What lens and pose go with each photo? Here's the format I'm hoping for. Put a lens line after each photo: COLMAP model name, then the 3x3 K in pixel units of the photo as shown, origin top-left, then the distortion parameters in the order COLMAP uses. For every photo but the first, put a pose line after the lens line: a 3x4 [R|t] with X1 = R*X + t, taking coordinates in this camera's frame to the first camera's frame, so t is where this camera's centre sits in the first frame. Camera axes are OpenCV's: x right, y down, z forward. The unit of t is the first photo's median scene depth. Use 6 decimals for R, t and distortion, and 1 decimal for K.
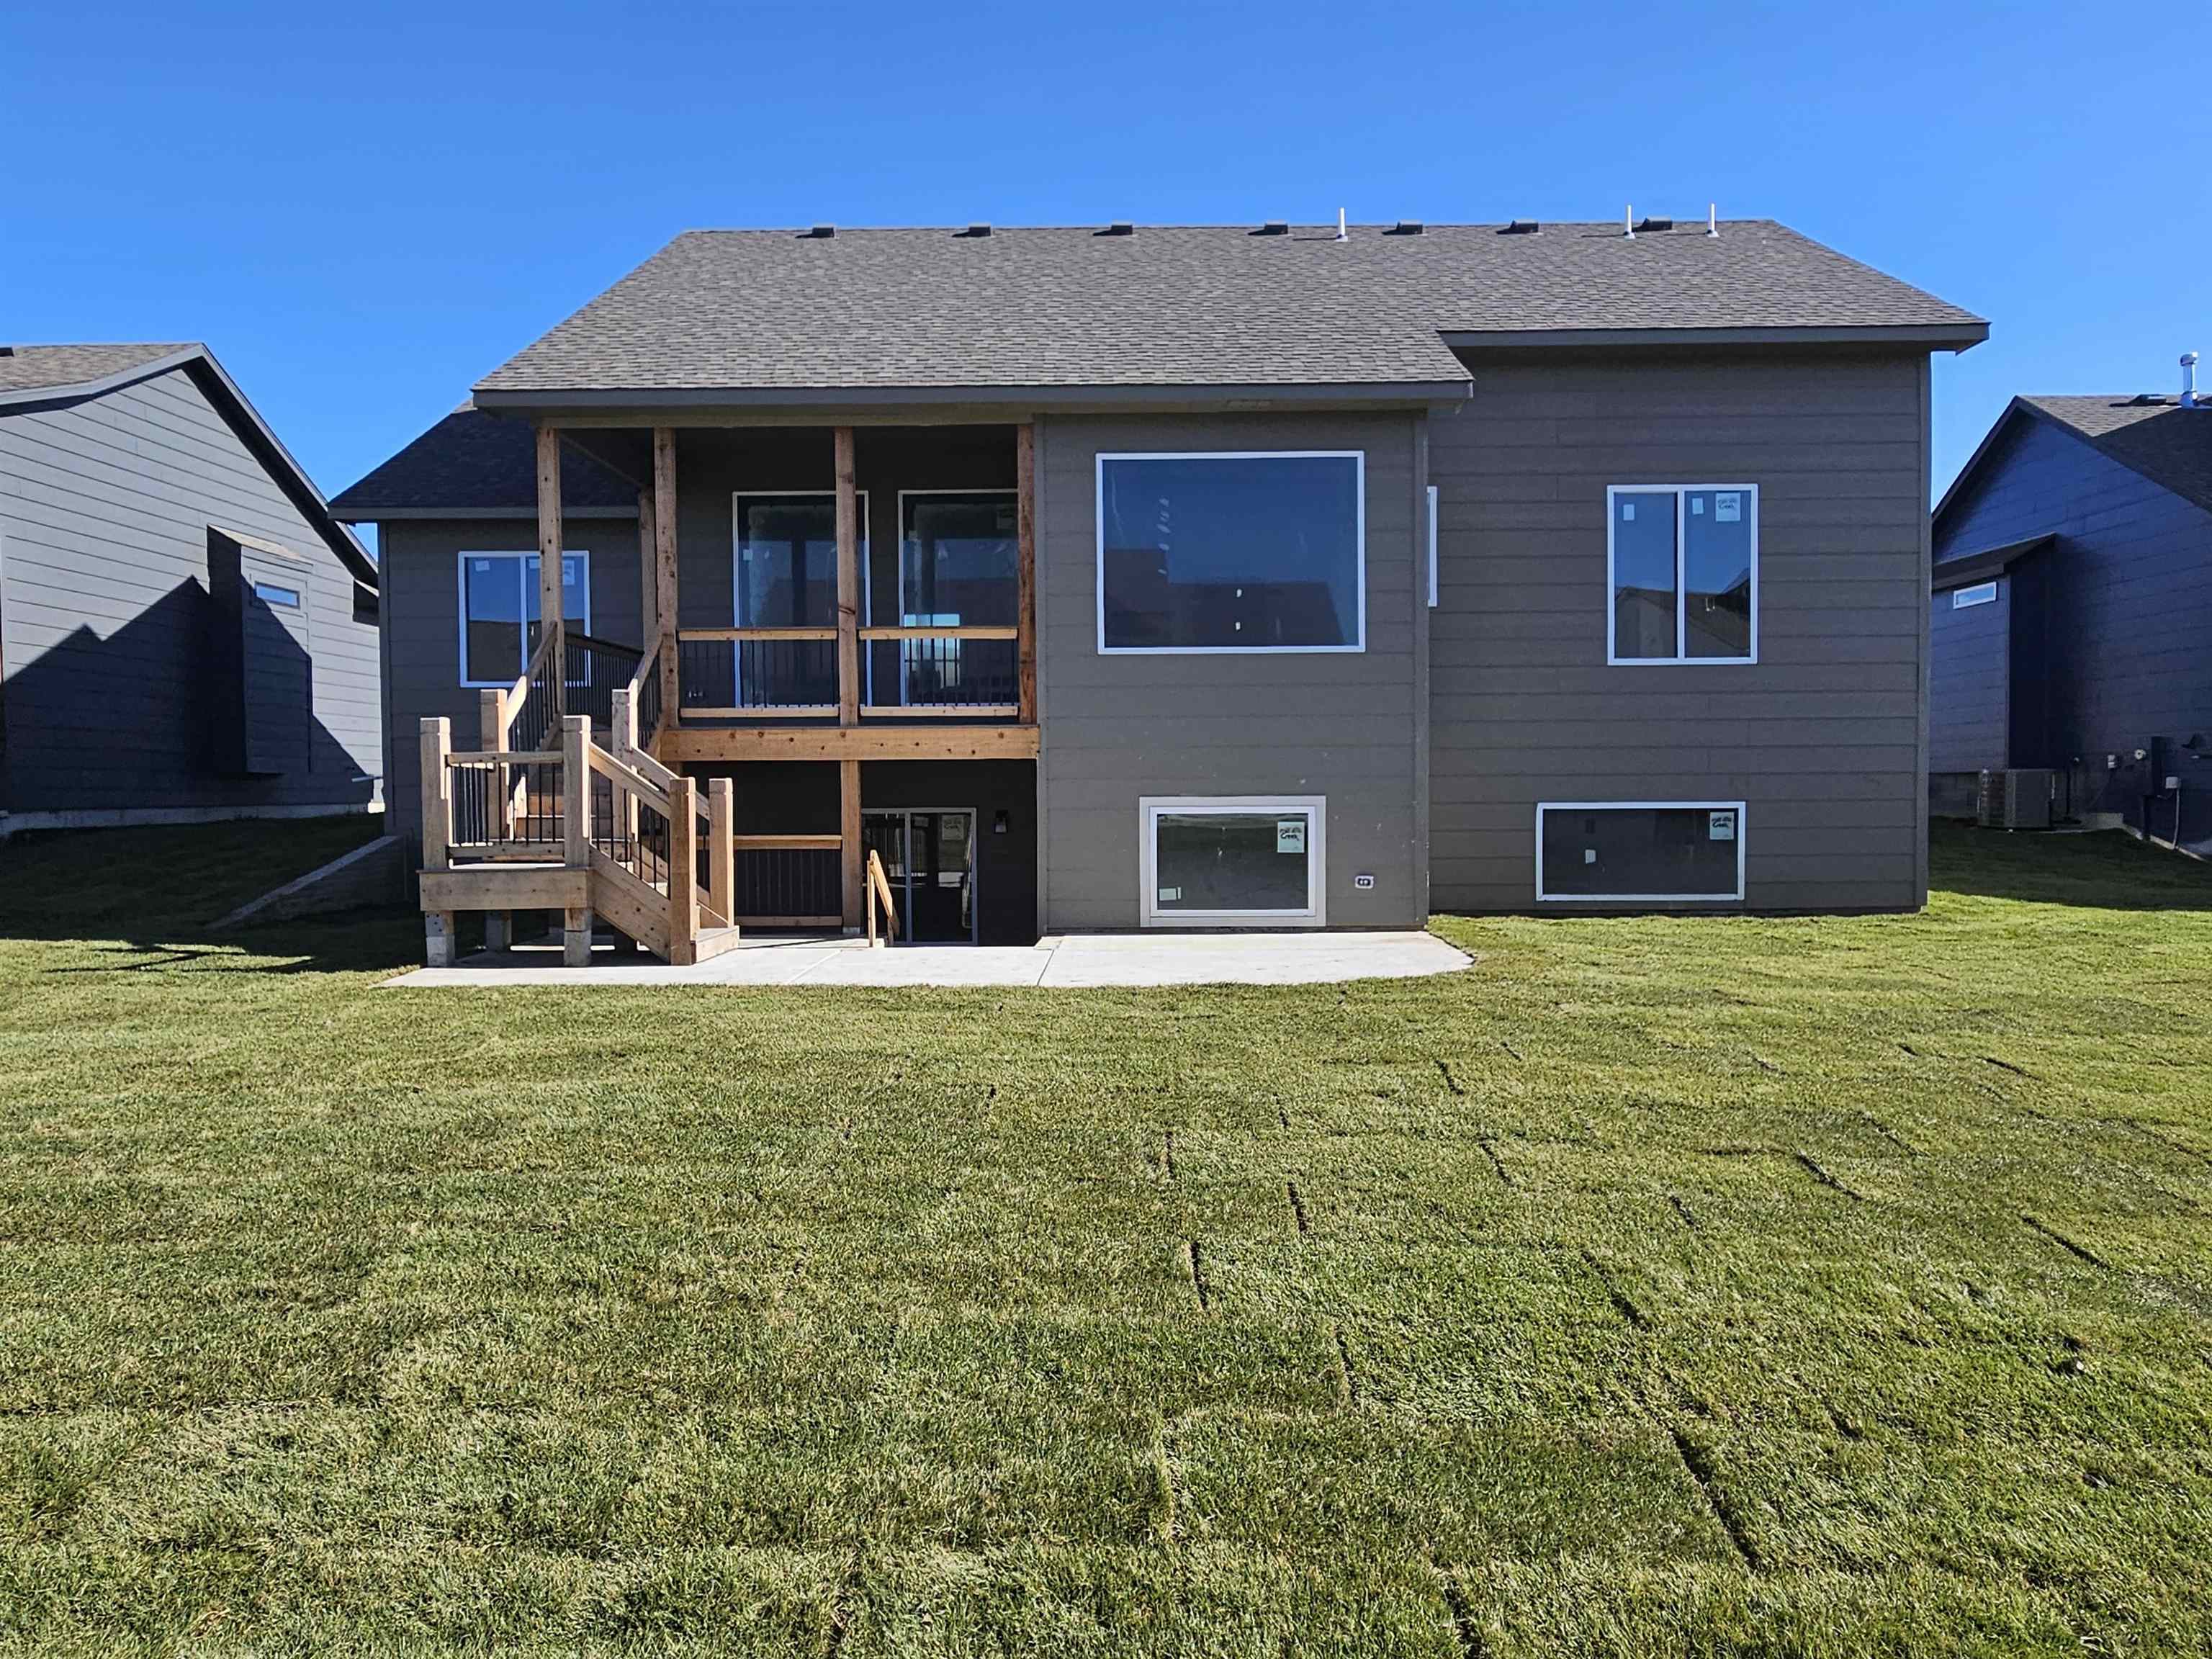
lens RADIAL K [[1463.1, 0, 1104.9], [0, 1463.1, 825.9], [0, 0, 1]] dist [-0.001276, 0.008313]
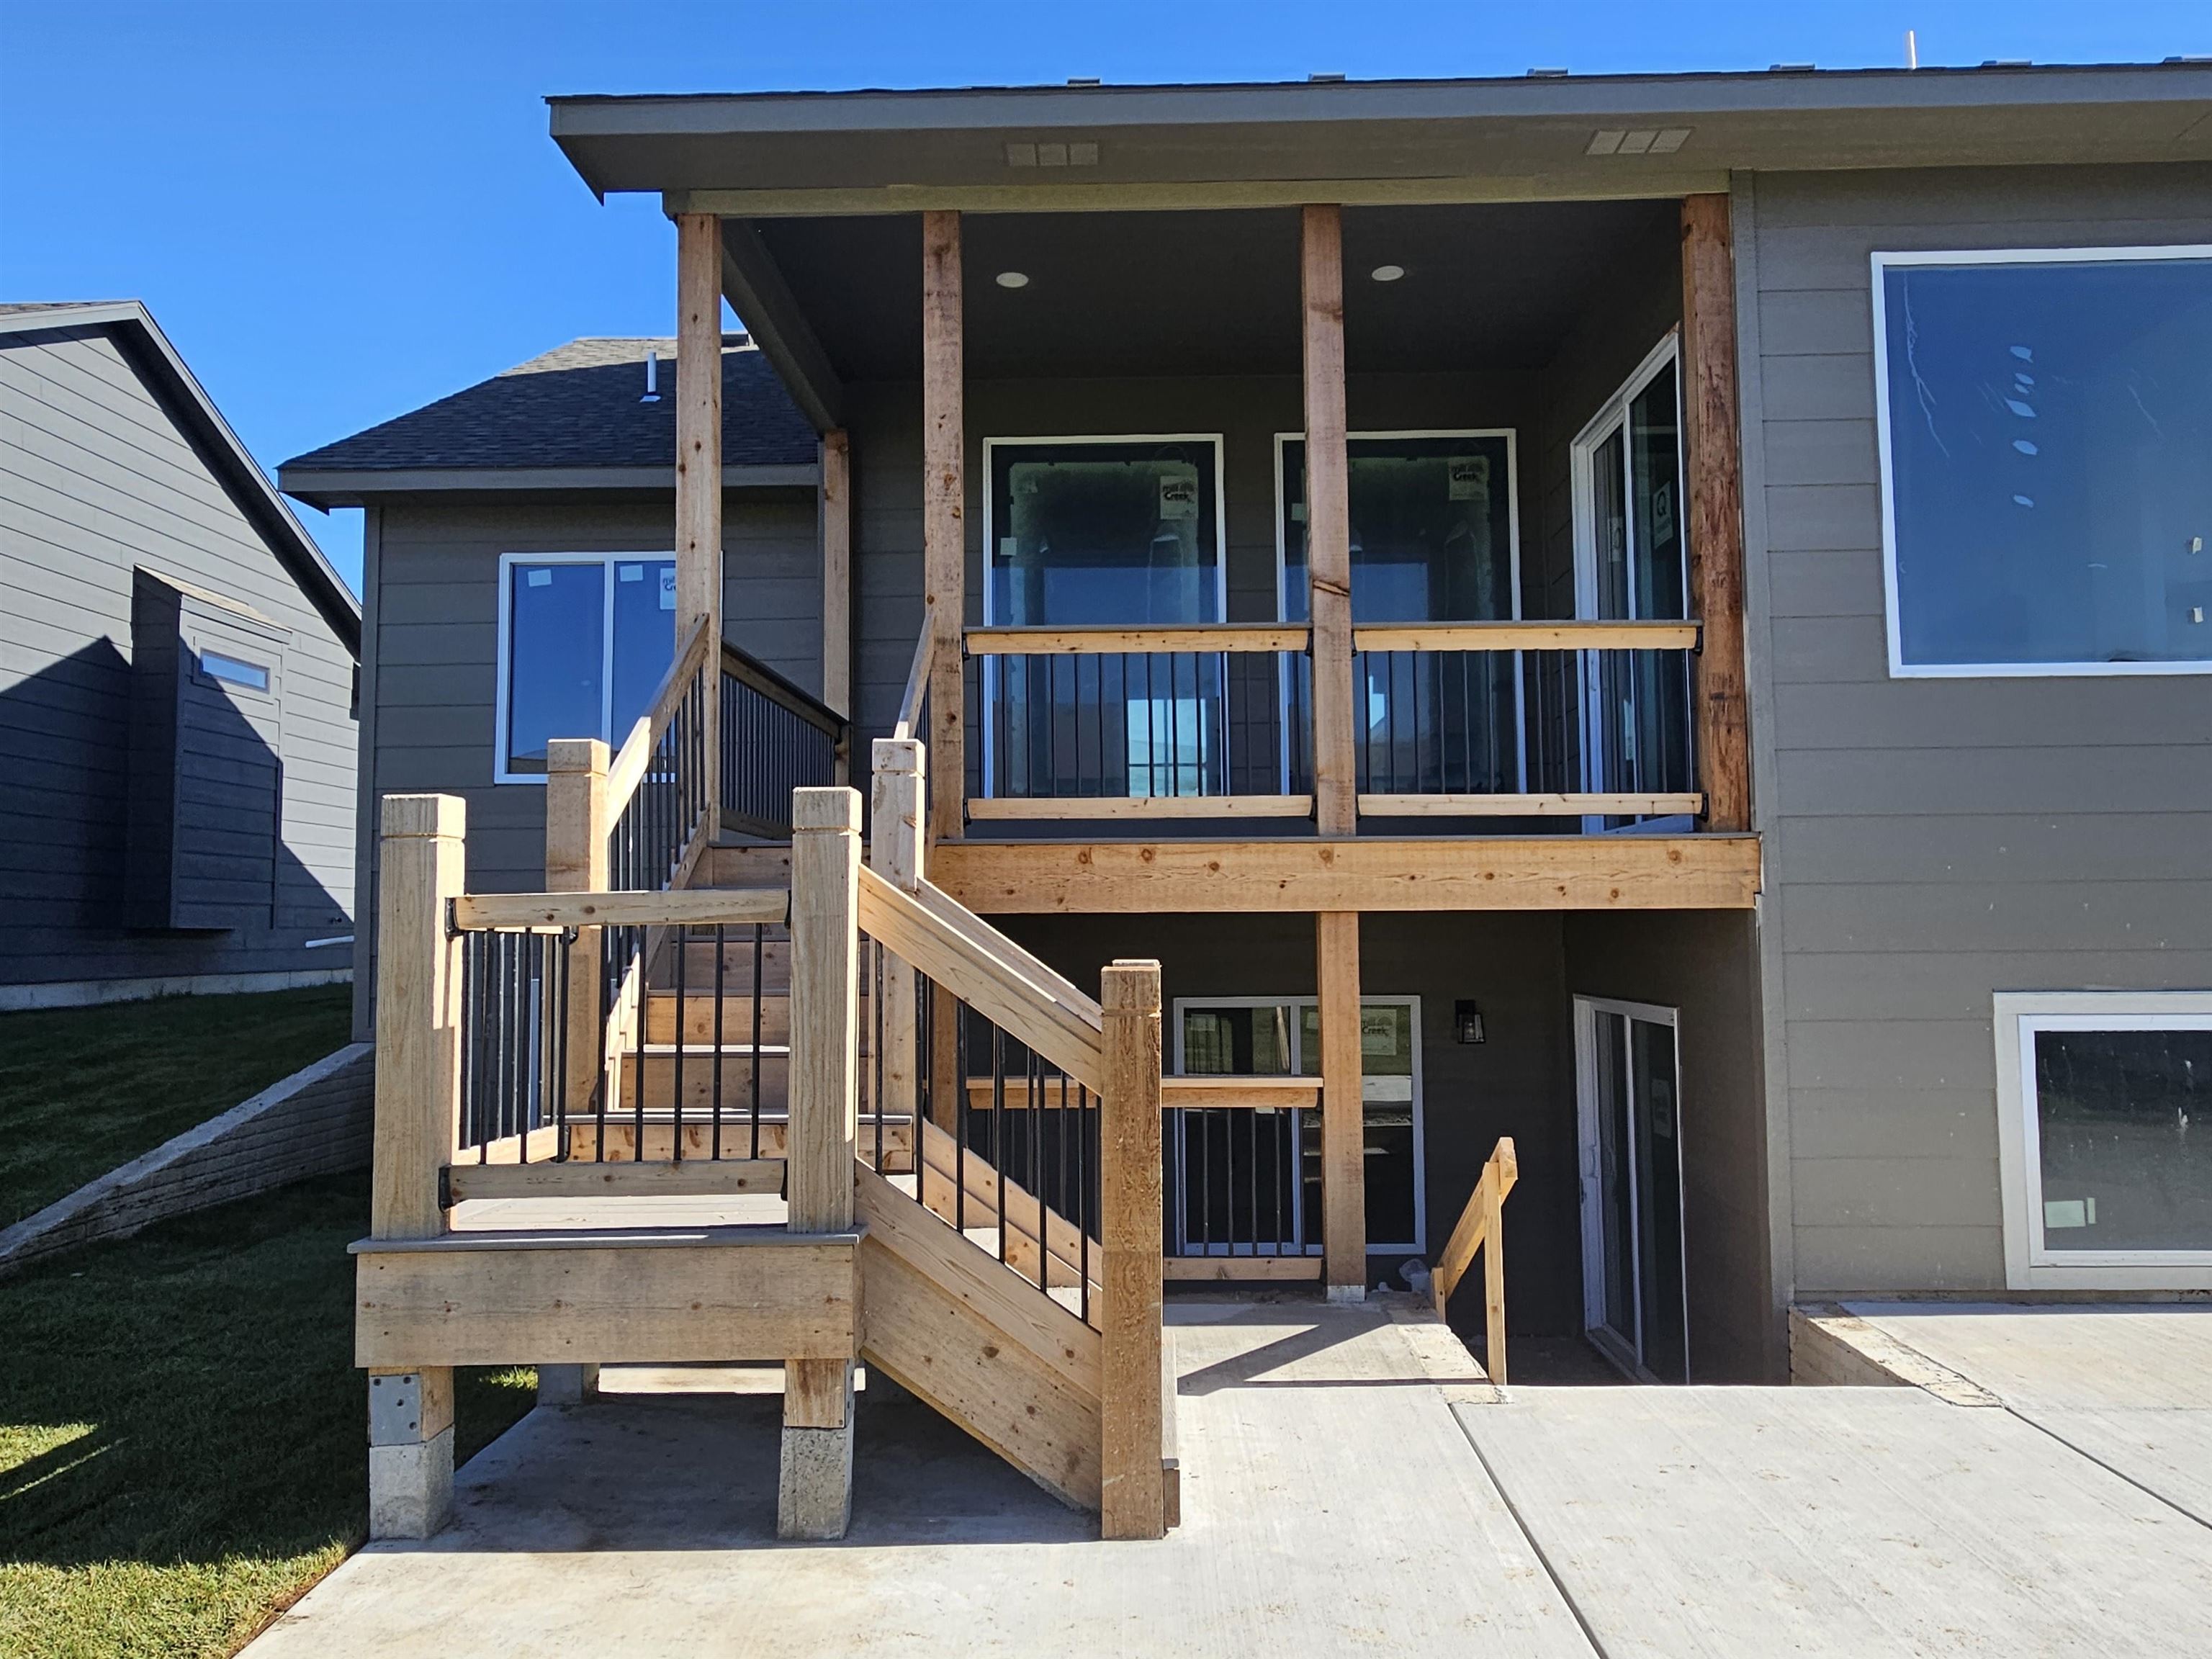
lens RADIAL K [[1463.1, 0, 1106.8], [0, 1463.1, 834.9], [0, 0, 1]] dist [-0.001276, 0.008313]
pose [[0.999888, -0.001741, -0.014865, -0.240613], [0.000345, 0.995628, -0.093410, -0.026168], [0.014962, 0.093395, 0.995517, 0.544315]]
